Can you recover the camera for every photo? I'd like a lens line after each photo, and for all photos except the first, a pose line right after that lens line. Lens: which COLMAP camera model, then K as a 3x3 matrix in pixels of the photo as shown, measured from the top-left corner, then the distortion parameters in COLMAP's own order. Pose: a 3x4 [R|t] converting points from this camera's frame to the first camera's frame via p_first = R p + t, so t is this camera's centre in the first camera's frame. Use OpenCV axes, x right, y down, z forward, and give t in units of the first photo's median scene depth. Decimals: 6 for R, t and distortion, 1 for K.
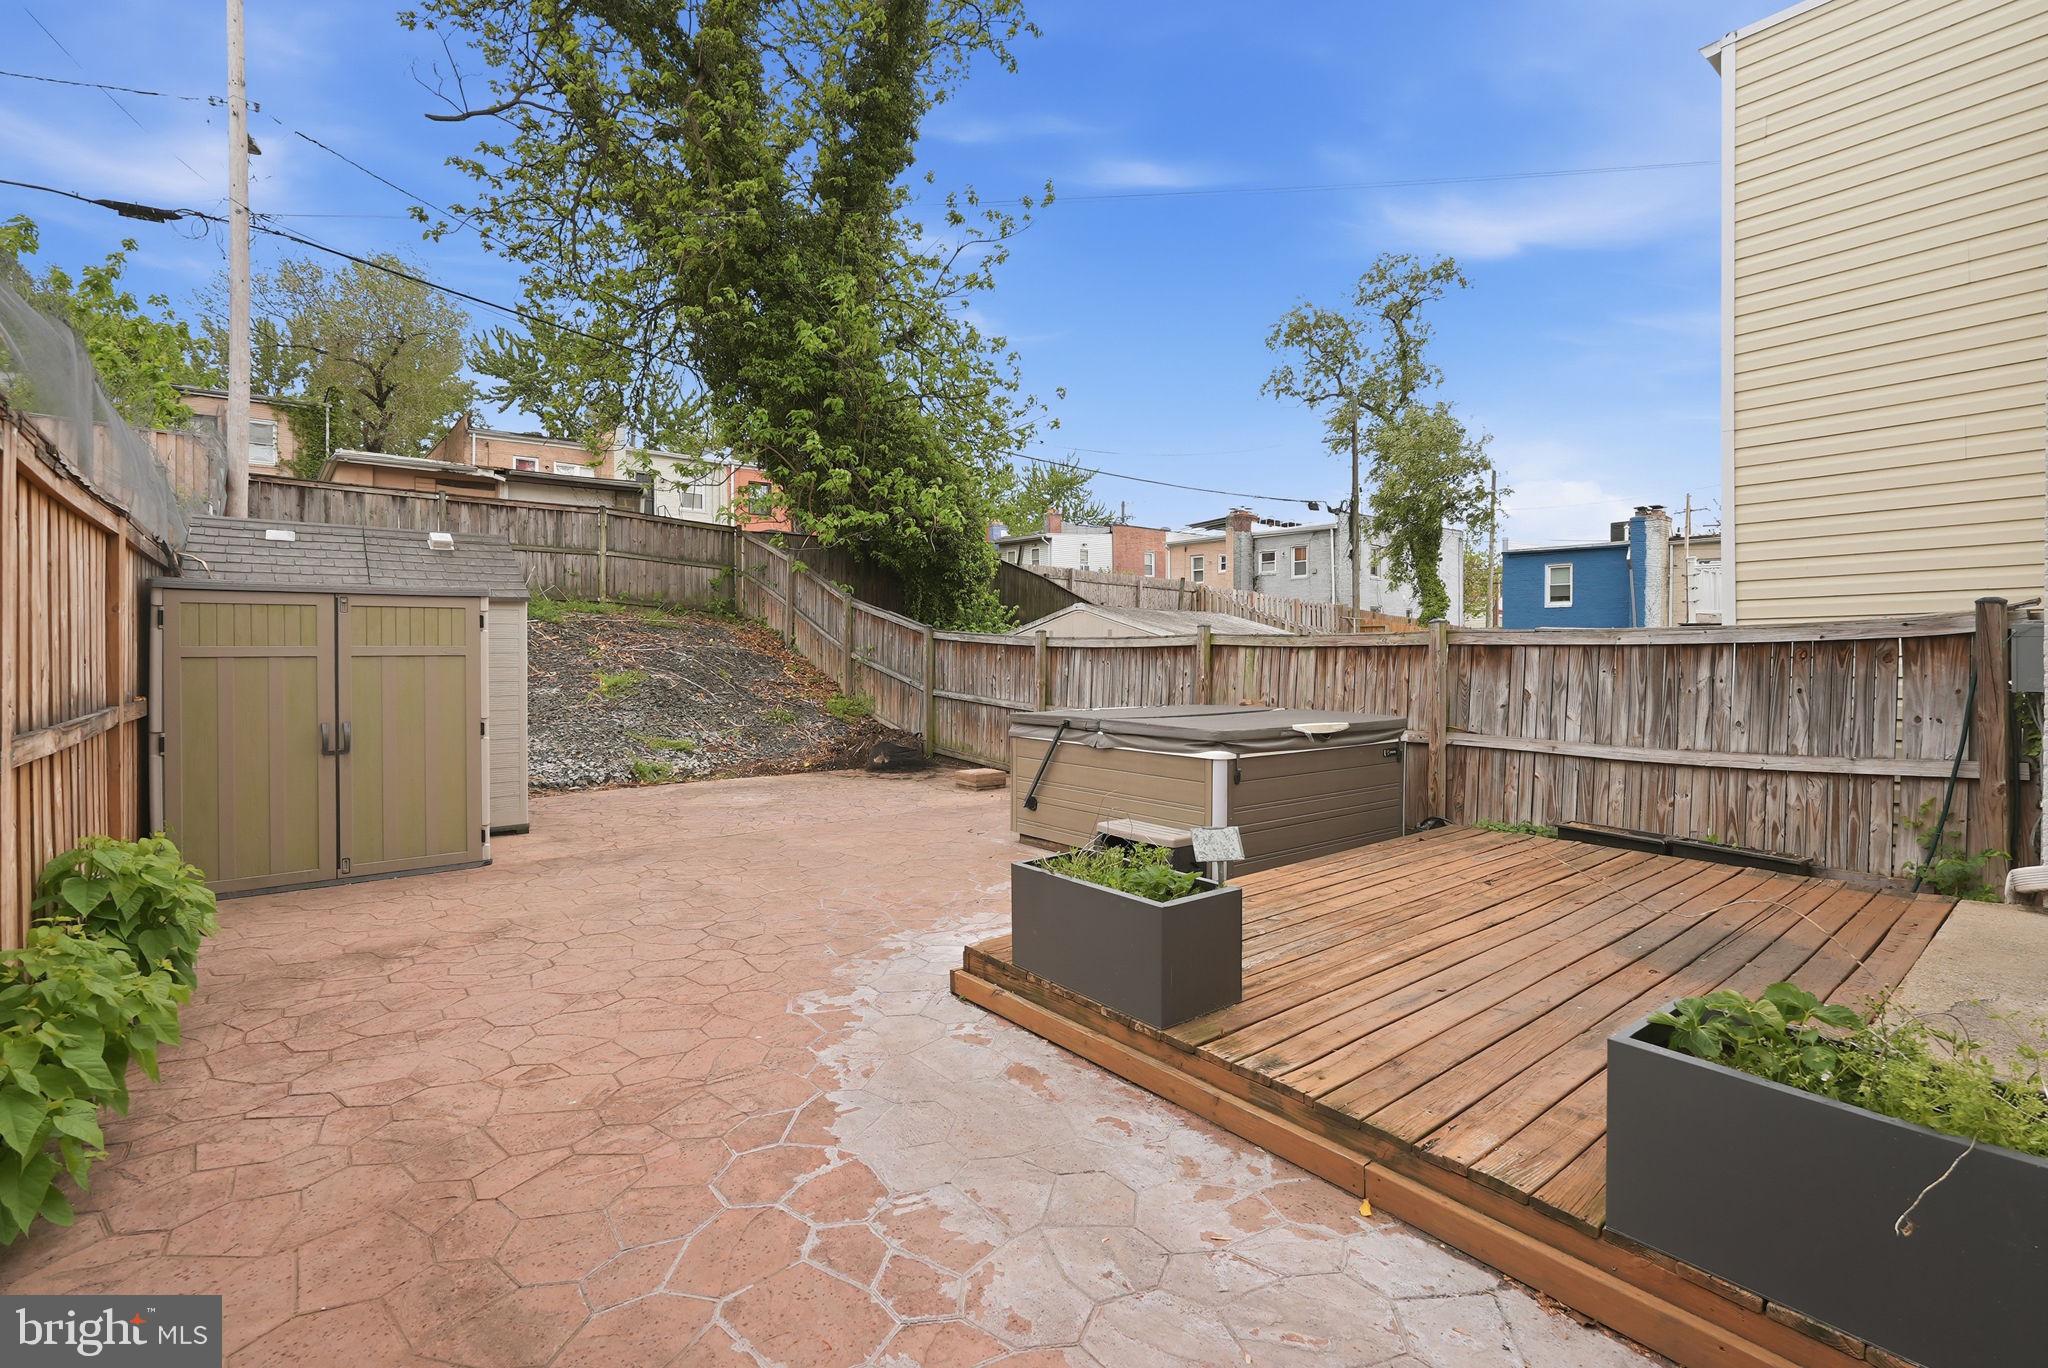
lens RADIAL K [[940.5, 0, 1009.7], [0, 940.5, 673.9], [0, 0, 1]] dist [-0.021317, 0.012354]
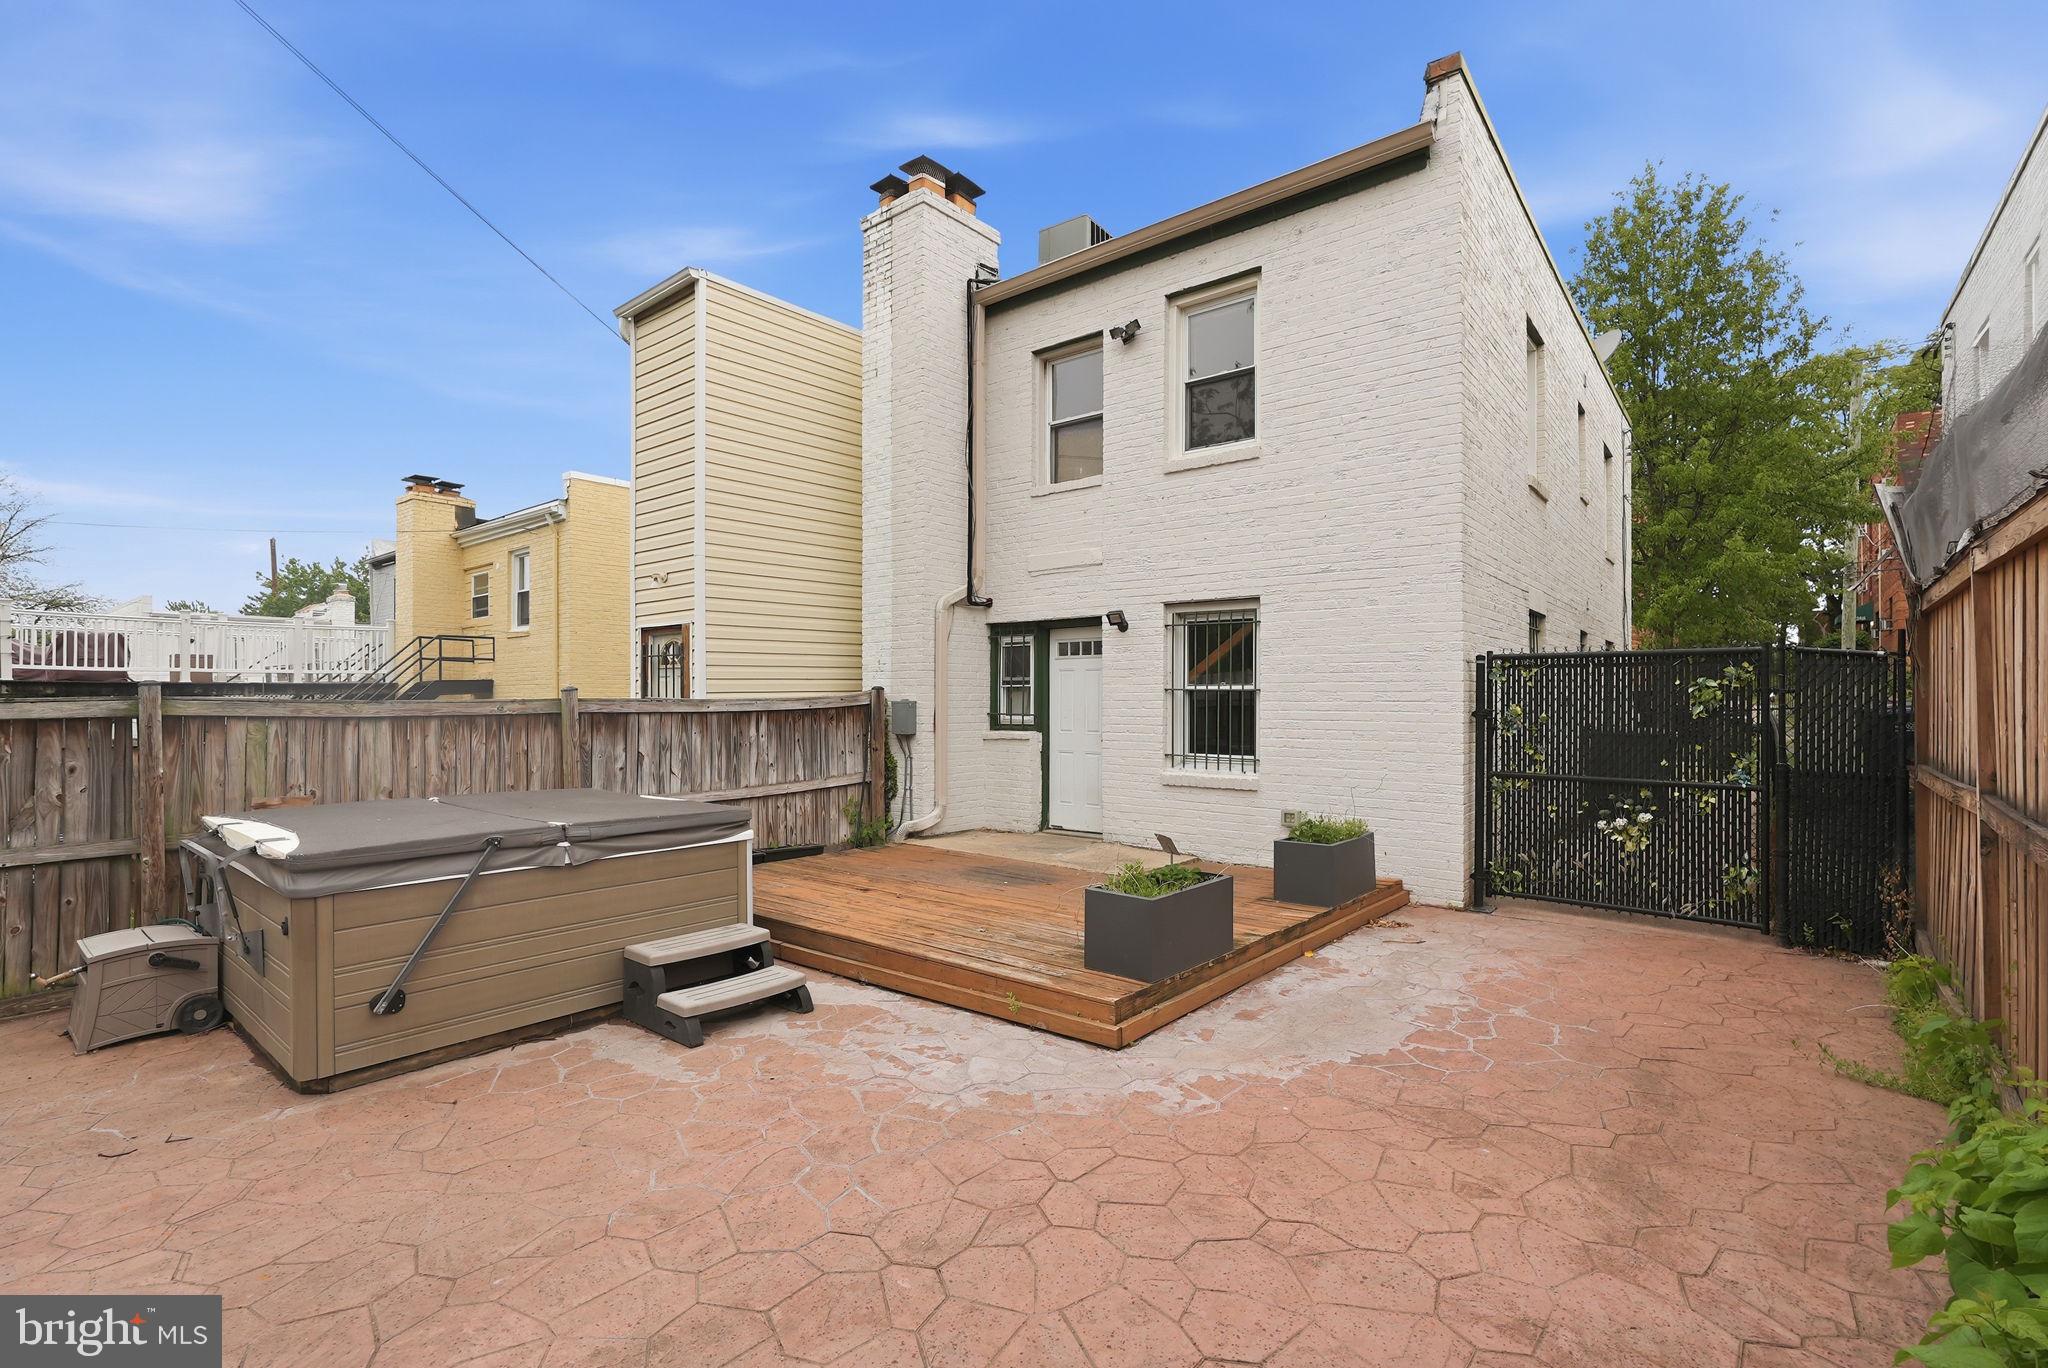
lens RADIAL K [[940.5, 0, 1009.7], [0, 940.5, 673.9], [0, 0, 1]] dist [-0.021317, 0.012354]
pose [[-0.209331, 0.030366, 0.977373, -0.910095], [0.028046, 0.999293, -0.025040, -0.051953], [-0.977443, 0.022169, -0.210035, 1.119470]]
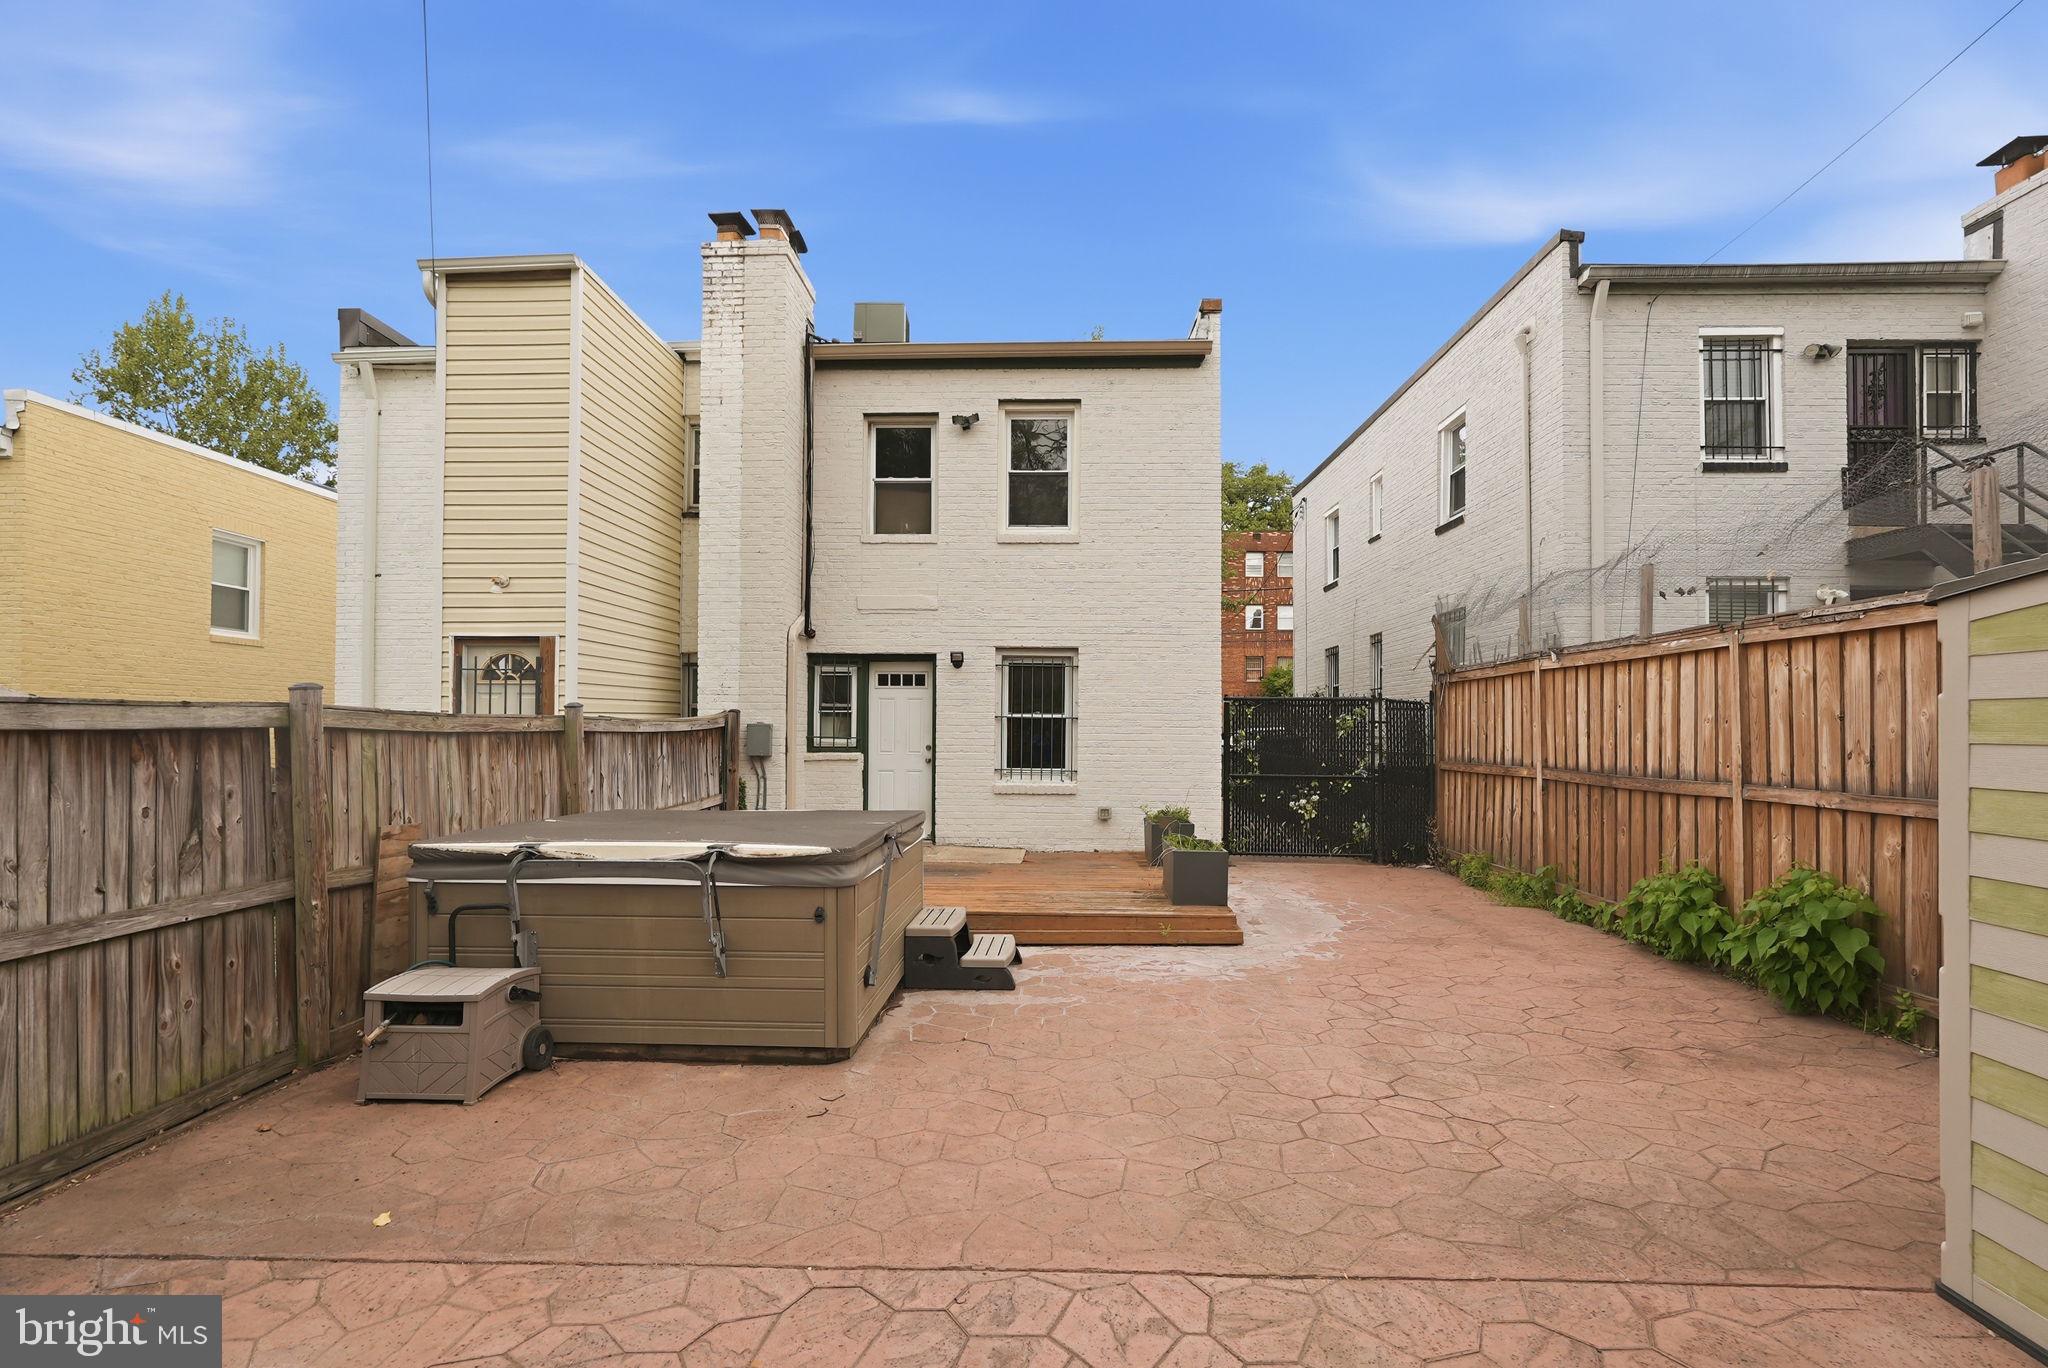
lens RADIAL K [[967.2, 0, 1024.0], [0, 967.2, 684.0], [0, 0, 1]] dist [-0.014622, 0.000608]
pose [[-0.768364, 0.032345, 0.639196, -0.733396], [0.014424, 0.999344, -0.033230, -0.059144], [-0.639851, -0.016313, -0.768326, 2.160337]]
